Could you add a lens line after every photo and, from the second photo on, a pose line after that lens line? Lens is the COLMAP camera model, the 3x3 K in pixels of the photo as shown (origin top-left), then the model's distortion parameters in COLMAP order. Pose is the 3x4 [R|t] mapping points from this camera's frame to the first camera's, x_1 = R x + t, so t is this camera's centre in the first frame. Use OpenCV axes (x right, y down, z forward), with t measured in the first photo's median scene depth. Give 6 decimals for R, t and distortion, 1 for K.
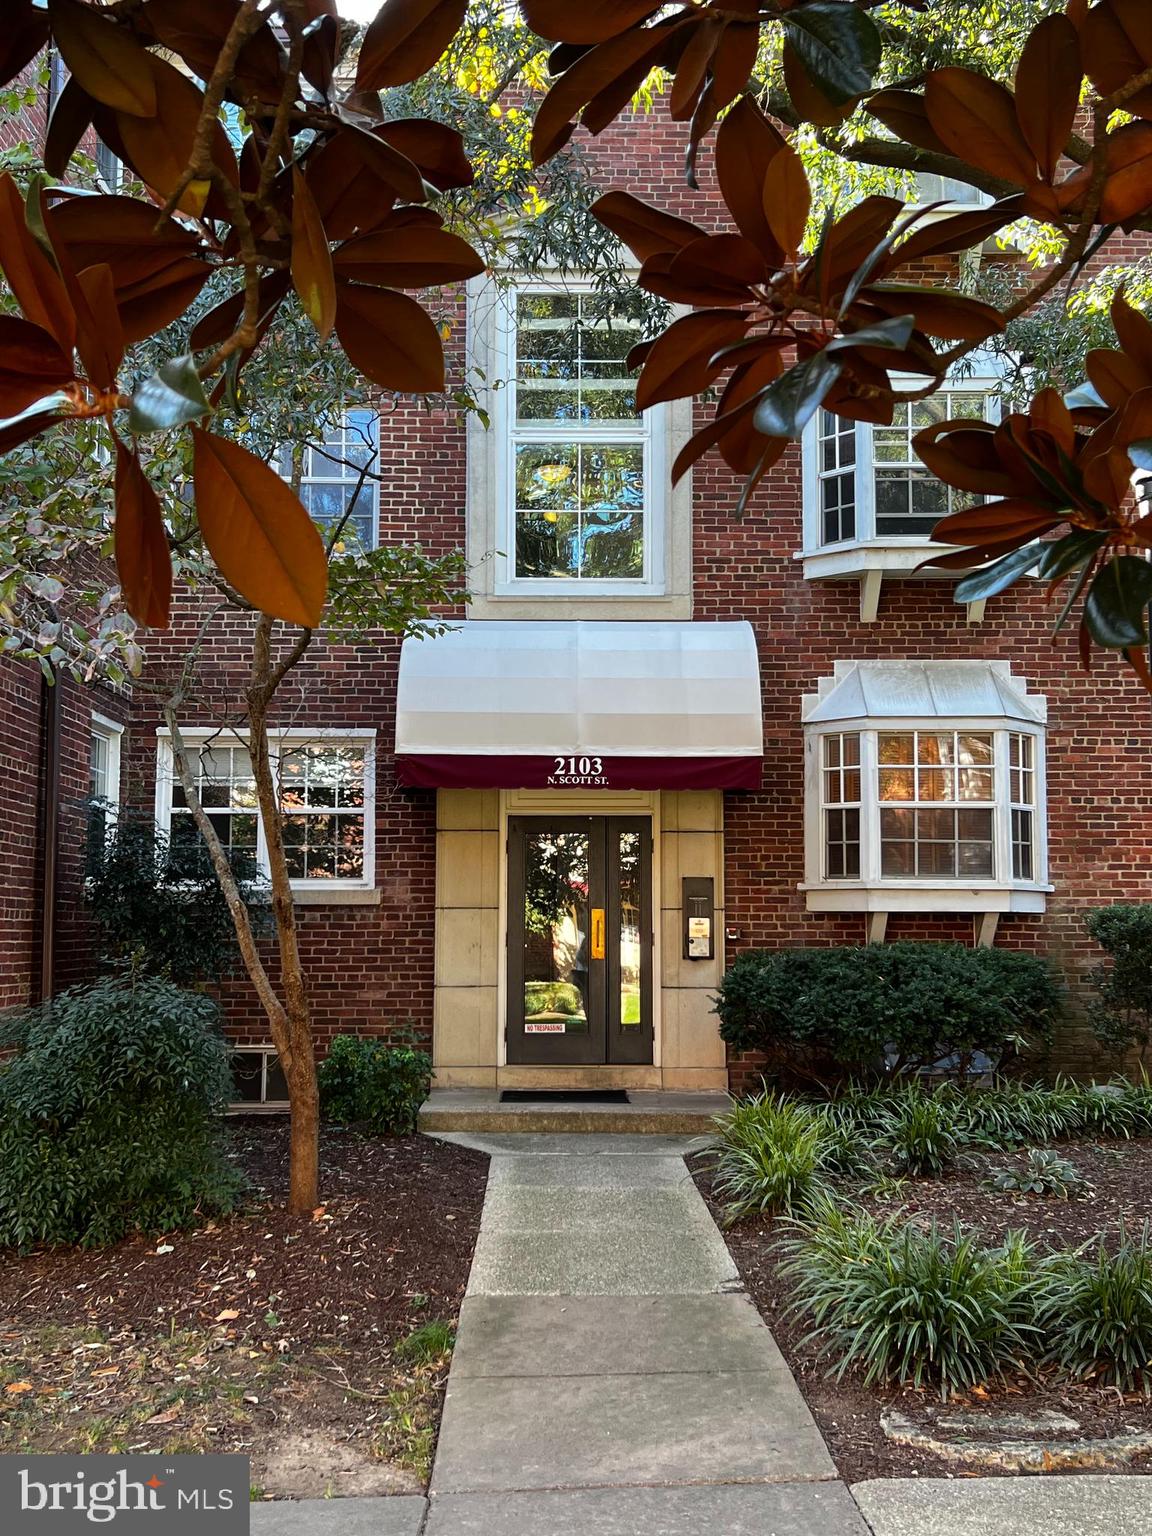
lens RADIAL K [[1593.2, 0, 576.0], [0, 1593.2, 768.0], [0, 0, 1]] dist [0.160189, -0.583169]
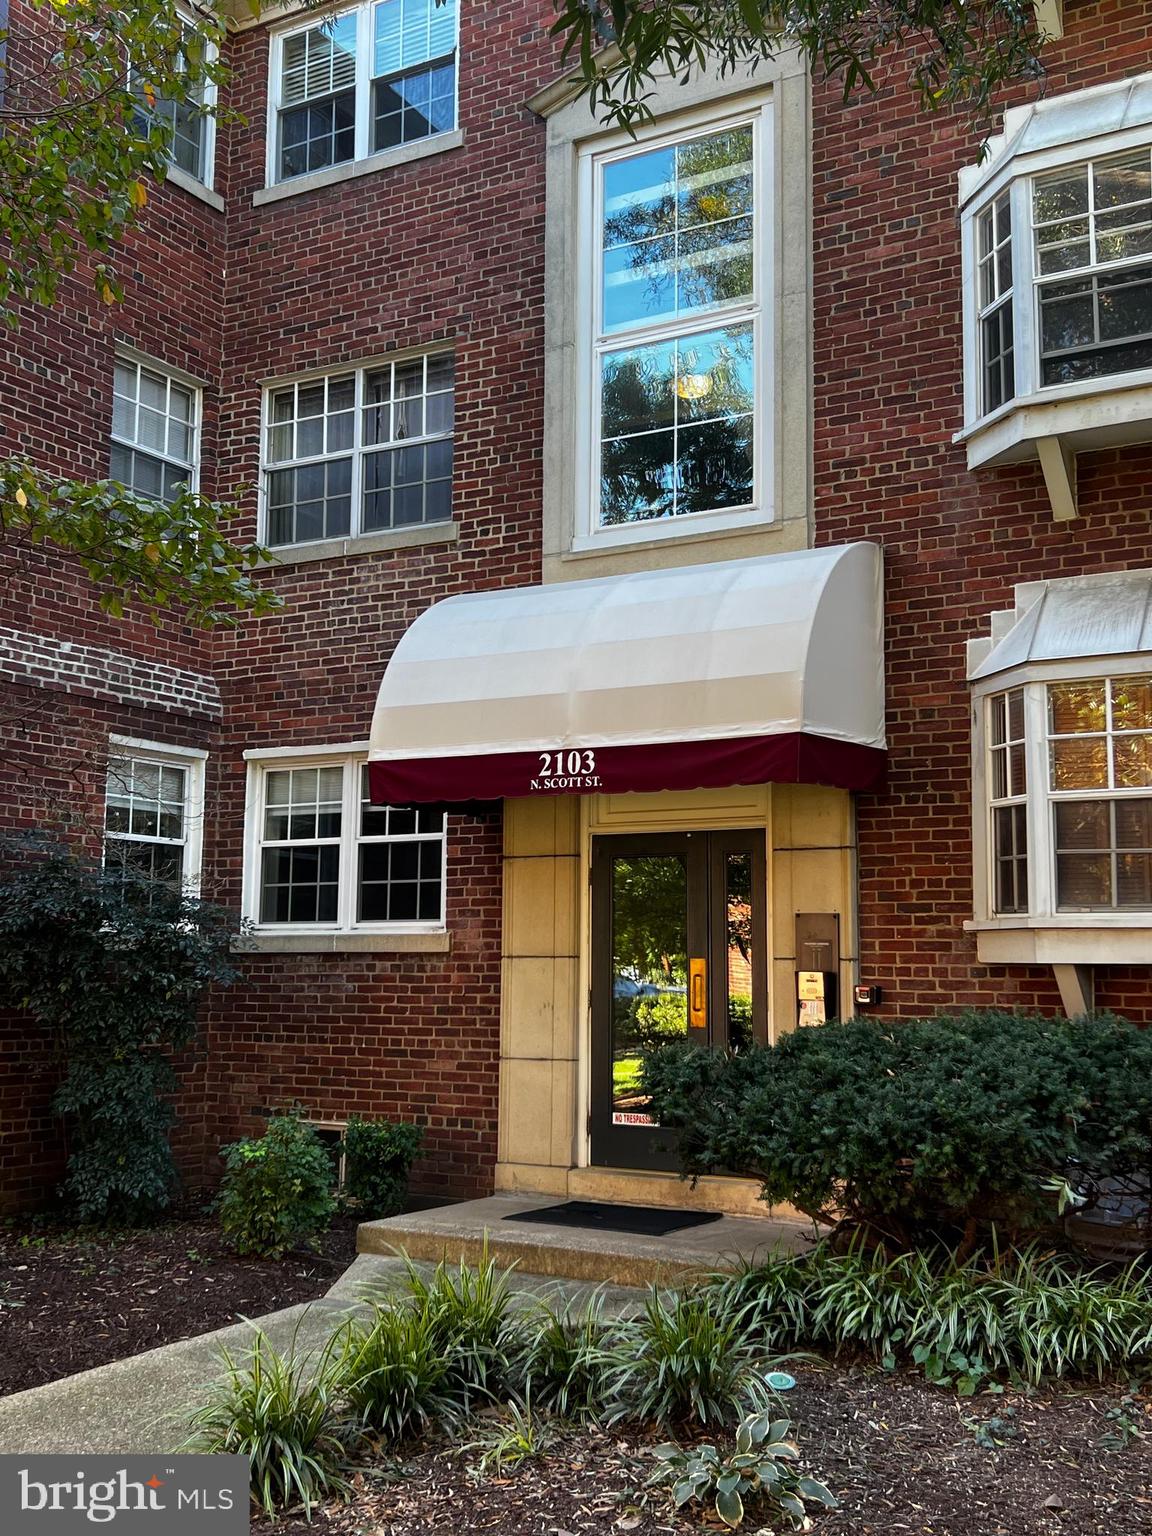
lens RADIAL K [[1593.2, 0, 576.0], [0, 1593.2, 768.0], [0, 0, 1]] dist [0.160189, -0.583169]
pose [[0.862364, -0.058918, -0.502848, 0.340717], [0.045525, 0.998206, -0.038885, 0.027019], [0.504237, 0.010641, 0.863500, 0.337060]]
